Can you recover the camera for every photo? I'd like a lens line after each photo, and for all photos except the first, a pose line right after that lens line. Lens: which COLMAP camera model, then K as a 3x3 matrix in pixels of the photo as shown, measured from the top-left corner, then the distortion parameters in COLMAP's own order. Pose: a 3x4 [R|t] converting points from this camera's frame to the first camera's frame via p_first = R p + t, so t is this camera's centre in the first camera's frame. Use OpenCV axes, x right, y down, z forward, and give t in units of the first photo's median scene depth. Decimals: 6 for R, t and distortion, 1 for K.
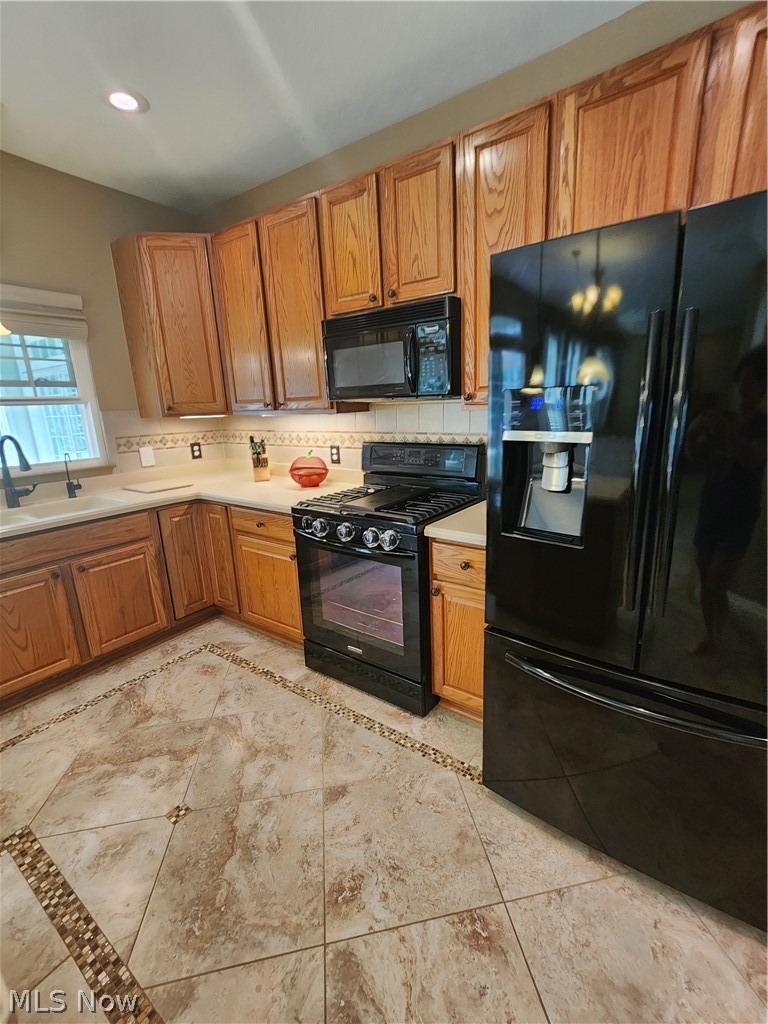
lens RADIAL K [[442.3, 0, 397.6], [0, 442.3, 509.8], [0, 0, 1]] dist [-0.001208, 0.001779]
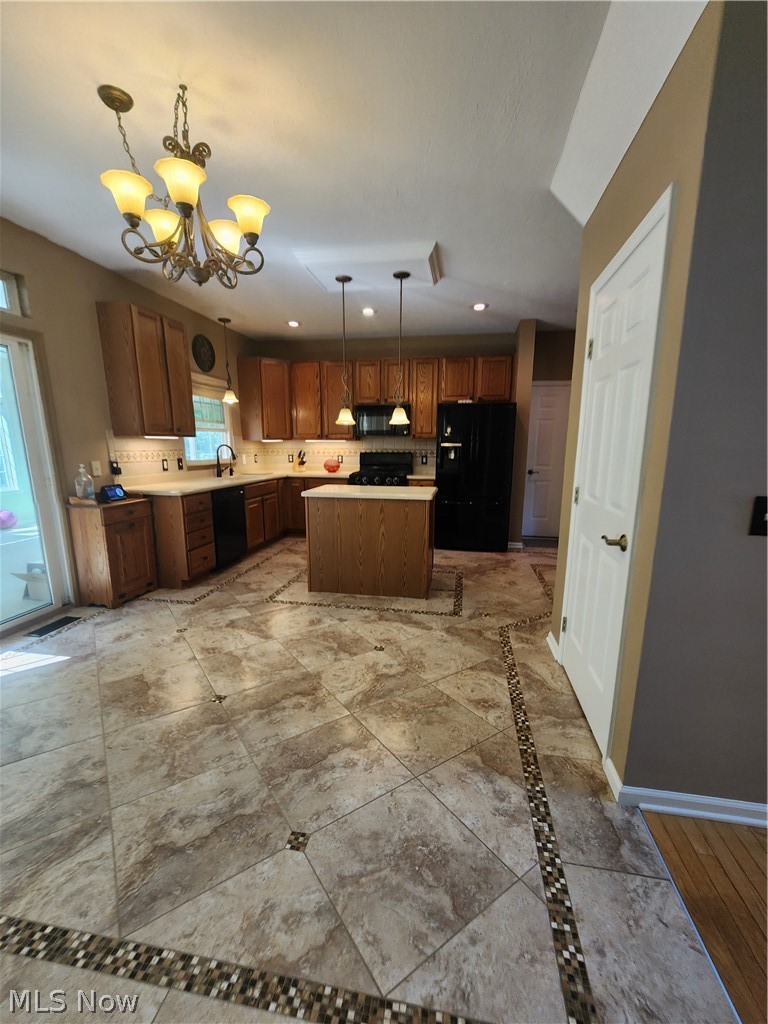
lens RADIAL K [[428.7, 0, 377.3], [0, 428.7, 532.4], [0, 0, 1]] dist [-0.000909, 0.000990]
pose [[0.913146, -0.050149, 0.404536, -1.035196], [0.068158, 0.997216, -0.030229, 0.391585], [-0.401894, 0.055176, 0.914022, -1.268484]]
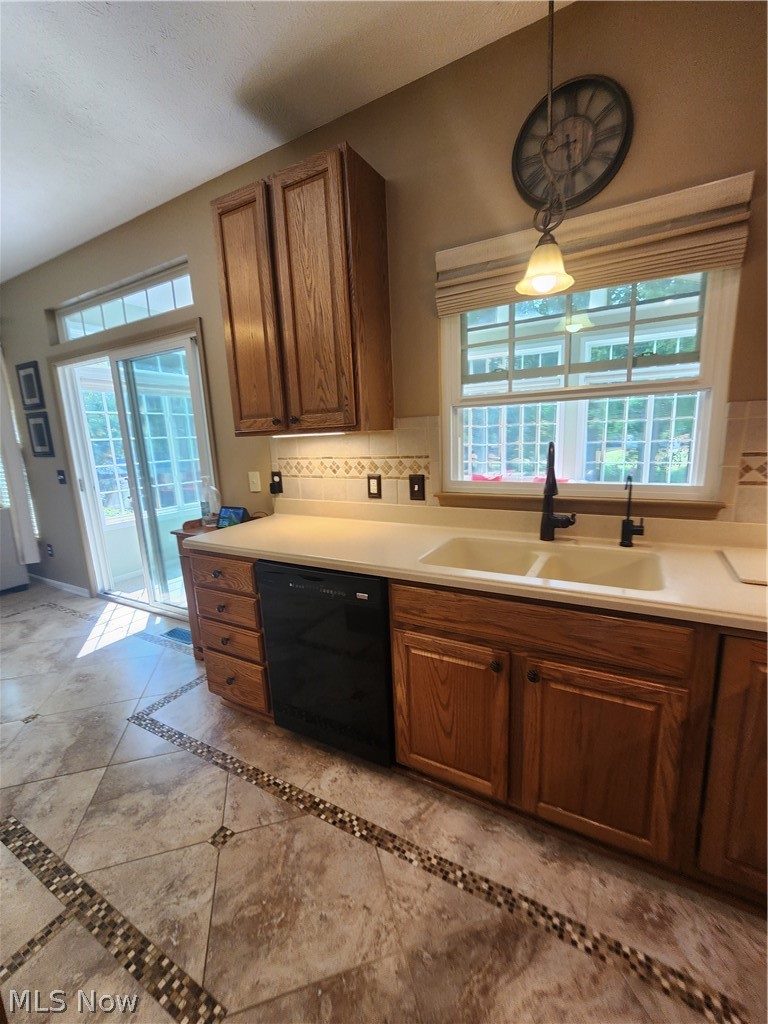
lens RADIAL K [[428.7, 0, 394.8], [0, 428.7, 518.9], [0, 0, 1]] dist [-0.000909, 0.000990]
pose [[0.099604, 0.224928, -0.969271, -0.214522], [-0.196395, 0.959396, 0.202455, -0.132847], [0.975453, 0.170195, 0.139735, 0.655772]]
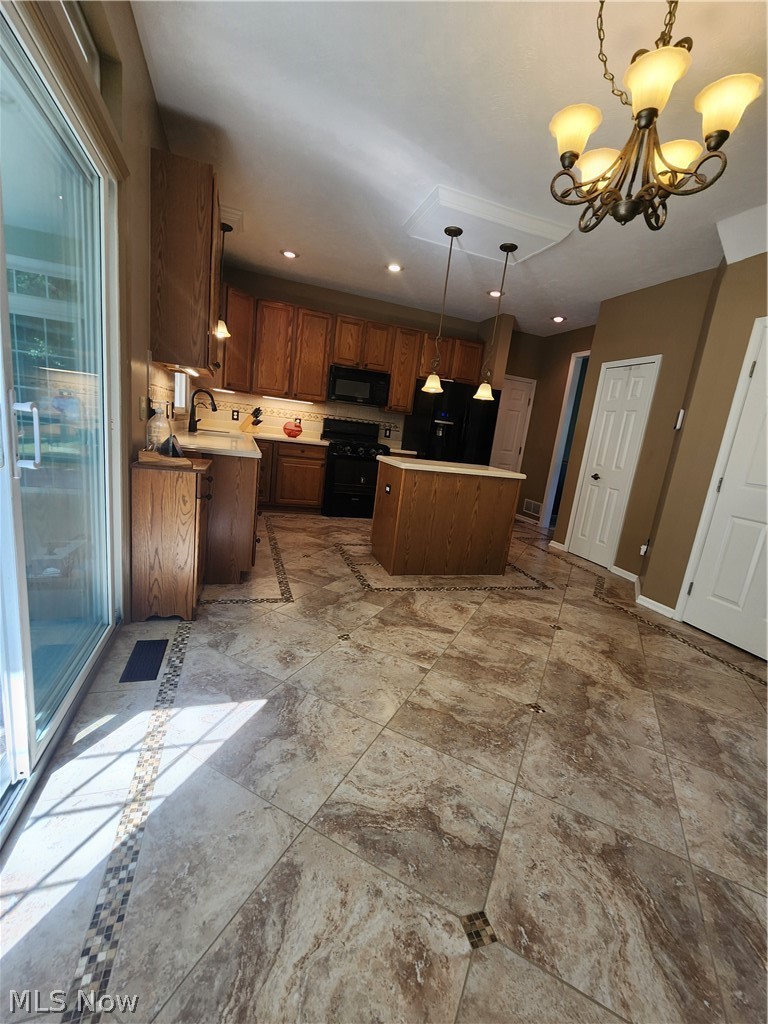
lens RADIAL K [[428.7, 0, 380.3], [0, 428.7, 518.3], [0, 0, 1]] dist [-0.000909, 0.000990]
pose [[0.601368, -0.065988, 0.796242, -1.758566], [0.060751, 0.997475, 0.036782, 0.304387], [-0.796659, 0.026254, 0.603858, -0.536866]]
